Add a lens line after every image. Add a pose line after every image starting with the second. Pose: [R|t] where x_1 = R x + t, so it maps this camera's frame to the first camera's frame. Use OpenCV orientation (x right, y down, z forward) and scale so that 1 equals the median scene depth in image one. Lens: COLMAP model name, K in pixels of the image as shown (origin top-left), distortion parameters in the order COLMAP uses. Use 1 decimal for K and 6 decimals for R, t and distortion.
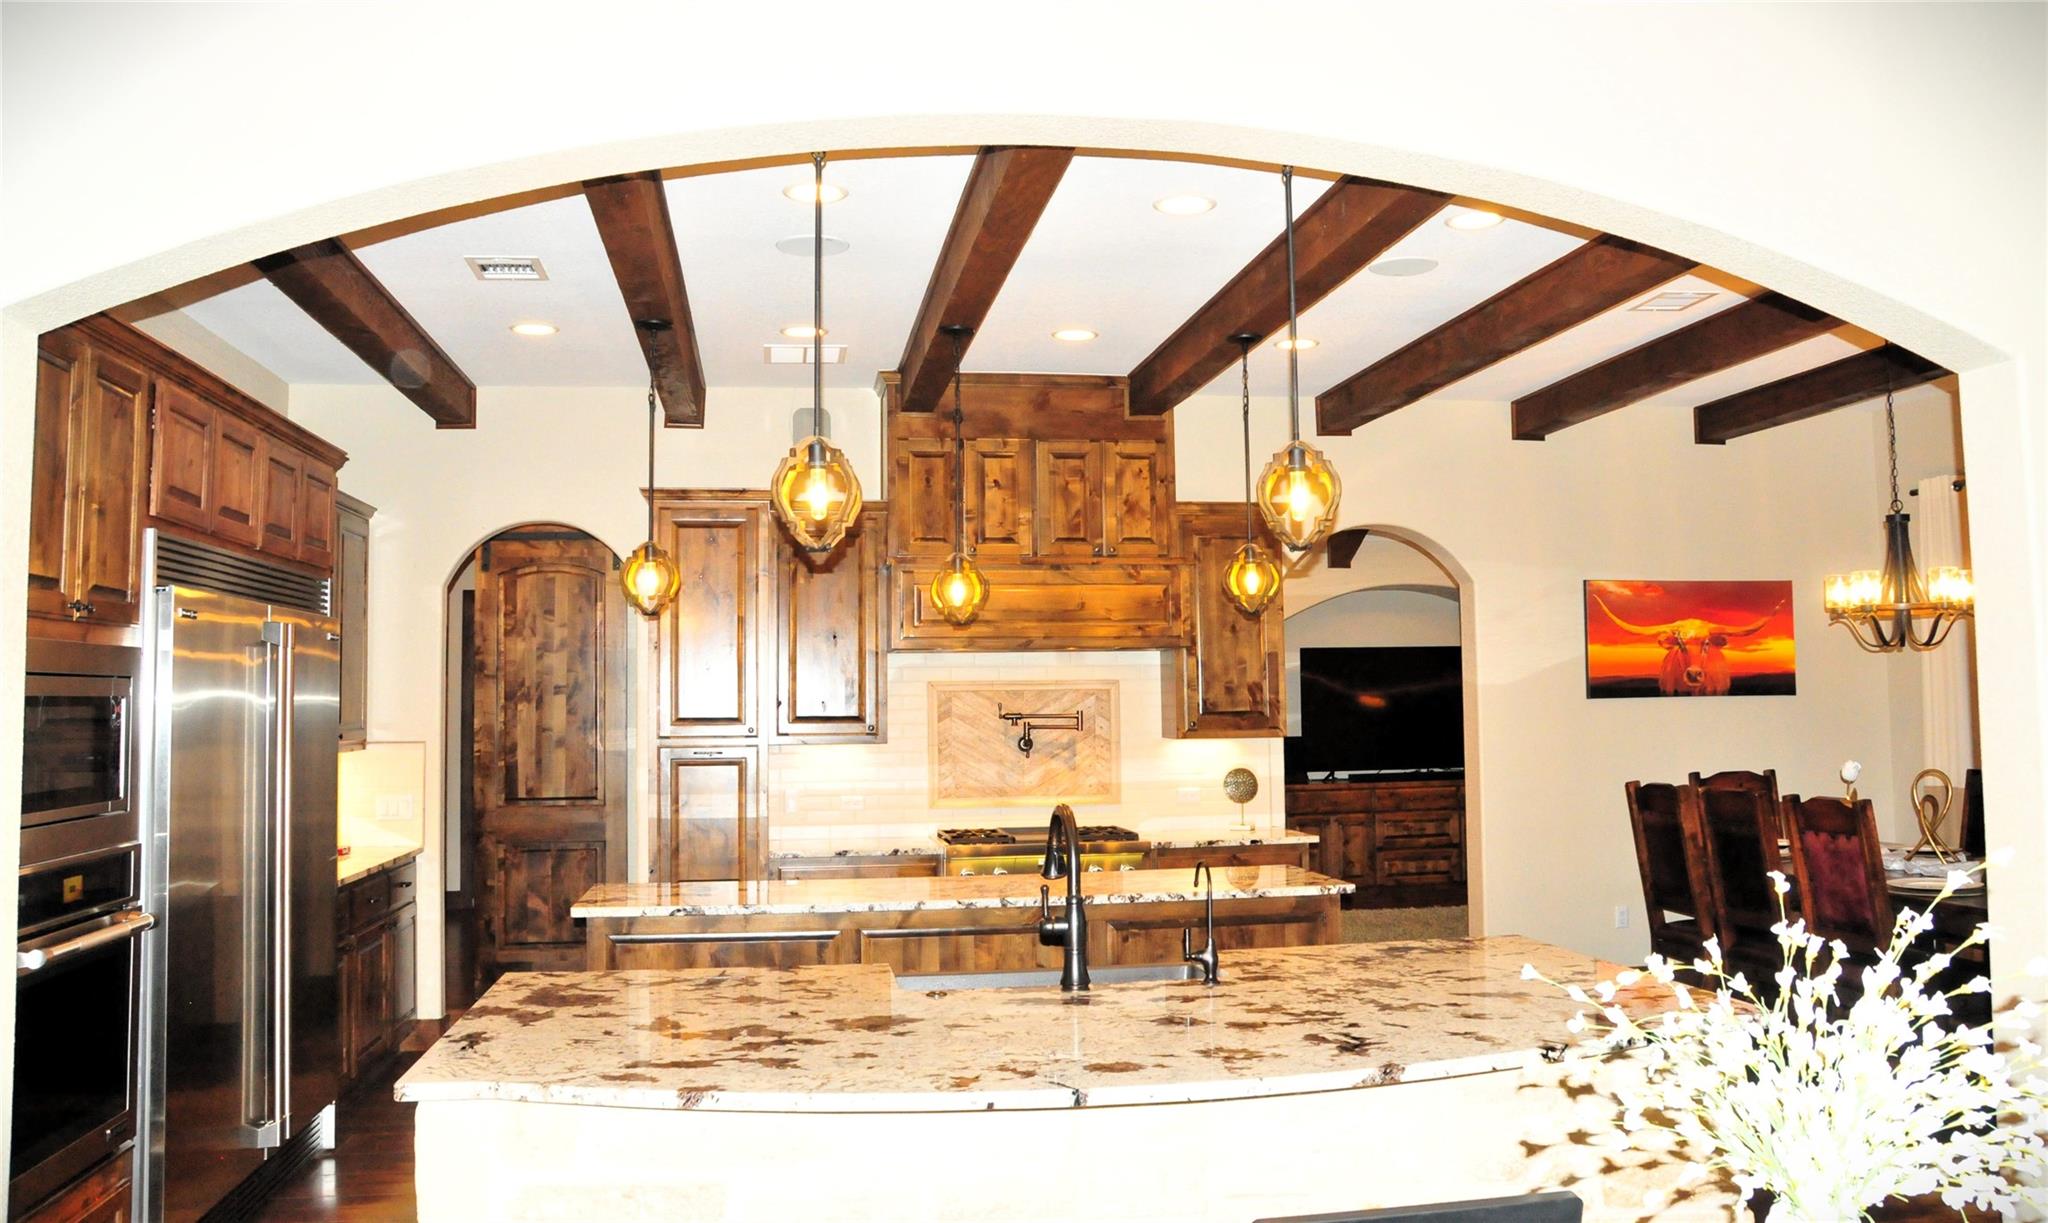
lens RADIAL K [[1893.9, 0, 1026.5], [0, 1893.9, 607.1], [0, 0, 1]] dist [-0.013388, 0.000000]
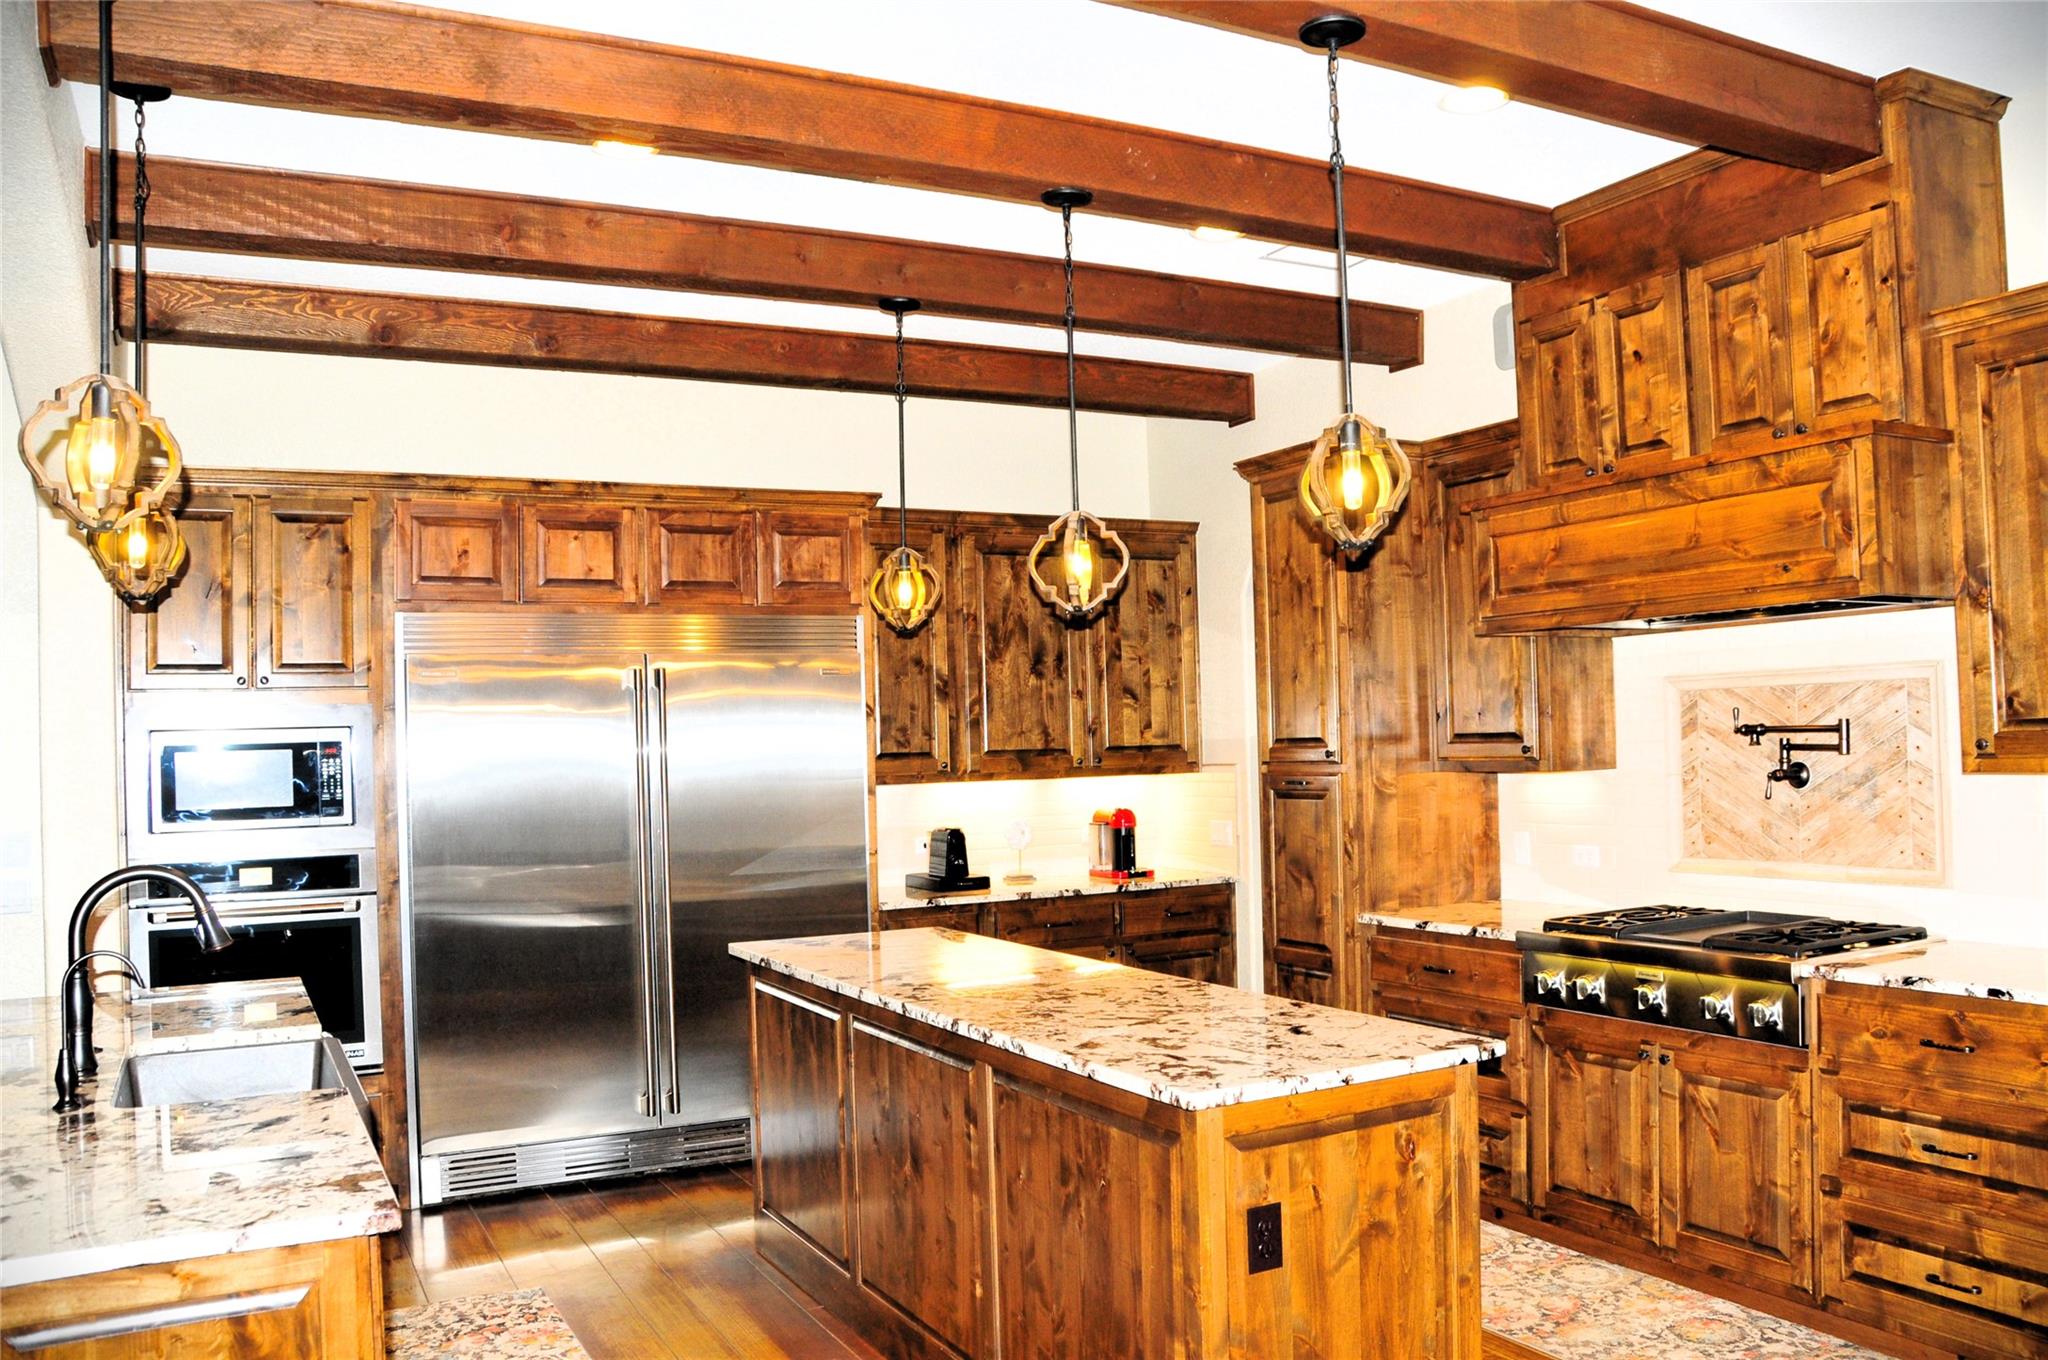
lens RADIAL K [[1665.0, 0, 1025.7], [0, 1665.0, 682.7], [0, 0, 1]] dist [-0.003838, 0.000431]
pose [[0.337560, -0.031212, -0.940787, 0.416247], [0.081991, 0.996626, -0.003646, 0.026051], [0.937727, -0.075905, 0.338980, 0.610082]]
